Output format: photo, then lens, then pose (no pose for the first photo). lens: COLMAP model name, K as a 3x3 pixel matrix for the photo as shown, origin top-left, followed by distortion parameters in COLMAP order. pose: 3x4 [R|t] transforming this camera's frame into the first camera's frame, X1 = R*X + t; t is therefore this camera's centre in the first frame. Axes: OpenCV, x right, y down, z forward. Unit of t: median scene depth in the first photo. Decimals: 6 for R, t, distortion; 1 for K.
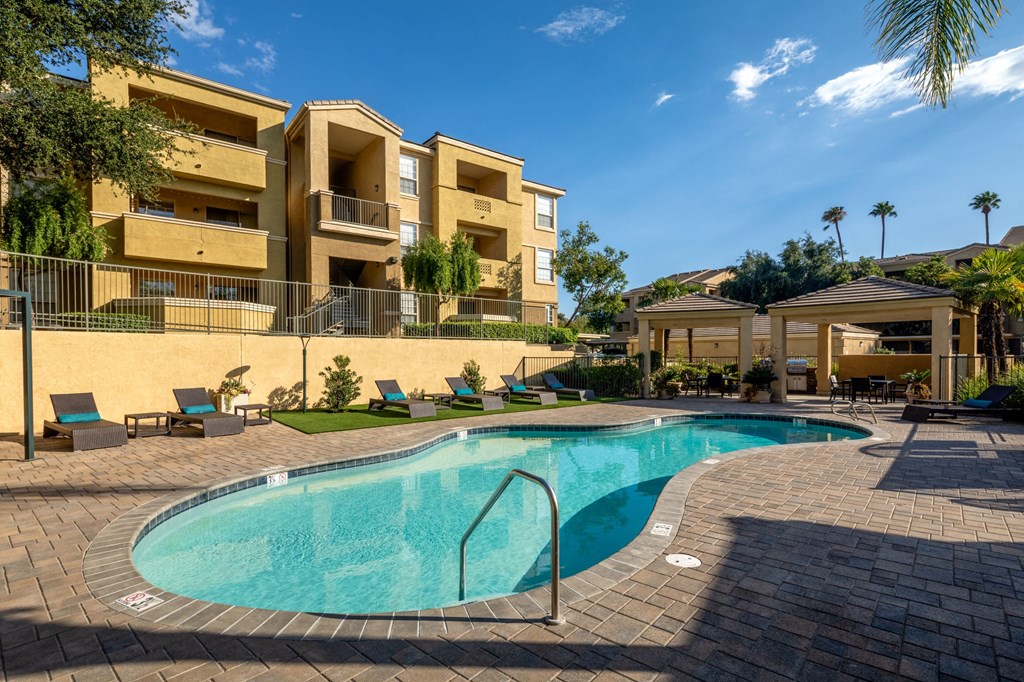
lens RADIAL K [[495.3, 0, 509.5], [0, 495.3, 360.4], [0, 0, 1]] dist [-0.000425, -0.002051]
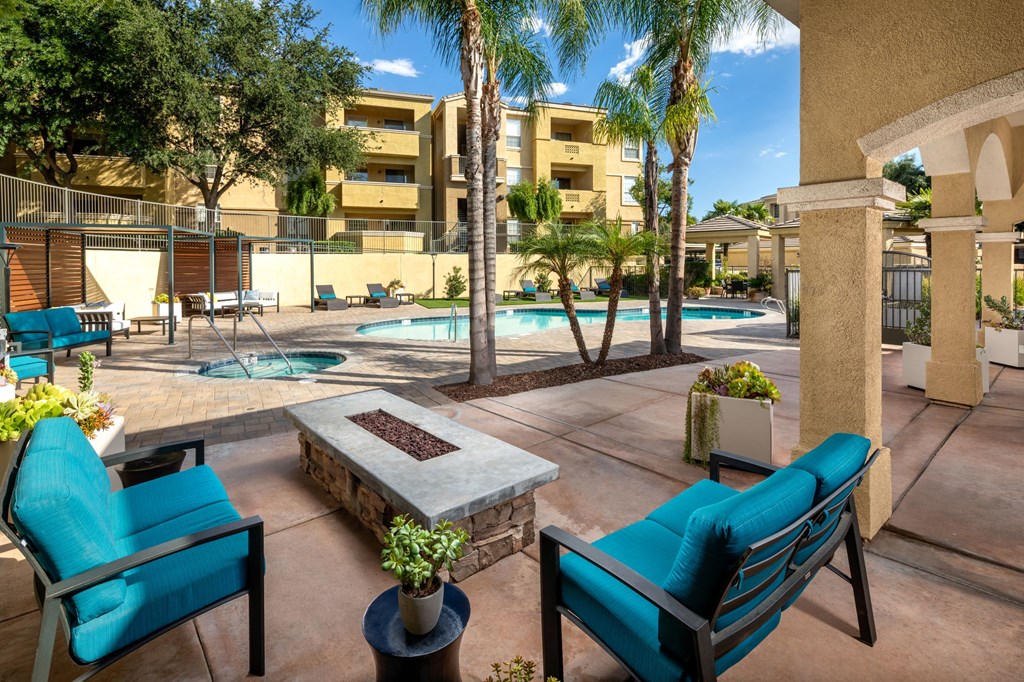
lens RADIAL K [[495.3, 0, 504.7], [0, 495.3, 268.8], [0, 0, 1]] dist [-0.000425, -0.002051]
pose [[0.947307, 0.001992, -0.320322, 0.264370], [-0.001356, 0.999997, 0.002206, -0.003221], [0.320325, -0.001655, 0.947306, -0.387234]]
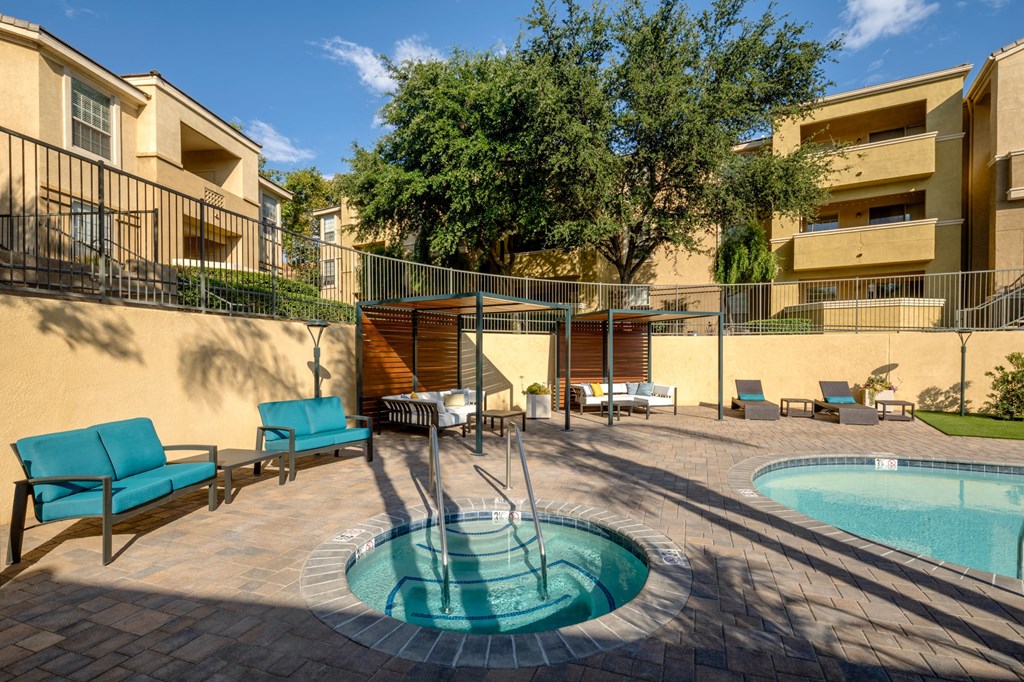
lens RADIAL K [[495.3, 0, 507.9], [0, 495.3, 363.3], [0, 0, 1]] dist [-0.000425, -0.002051]
pose [[0.350949, 0.020063, -0.936179, 0.104296], [-0.010800, 0.999791, 0.017377, 0.001617], [0.936332, 0.004013, 0.351093, -0.072051]]
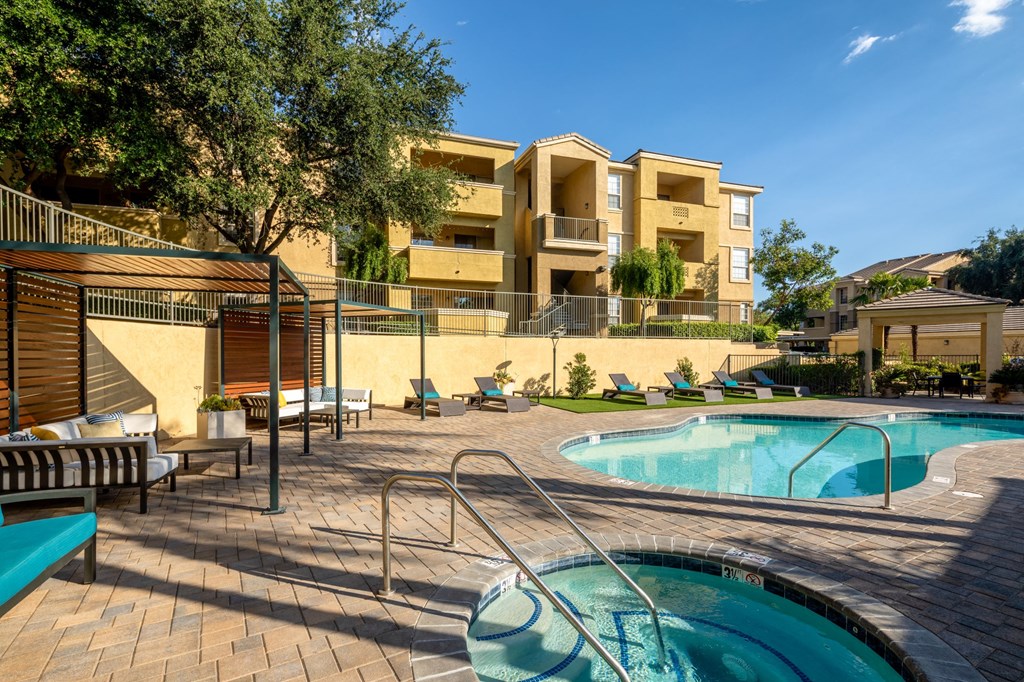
lens RADIAL K [[495.3, 0, 505.9], [0, 495.3, 361.7], [0, 0, 1]] dist [-0.000425, -0.002051]
pose [[0.950054, 0.007348, -0.312000, -0.103813], [-0.005143, 0.999956, 0.007892, 0.002349], [0.312045, -0.005893, 0.950049, -0.170449]]
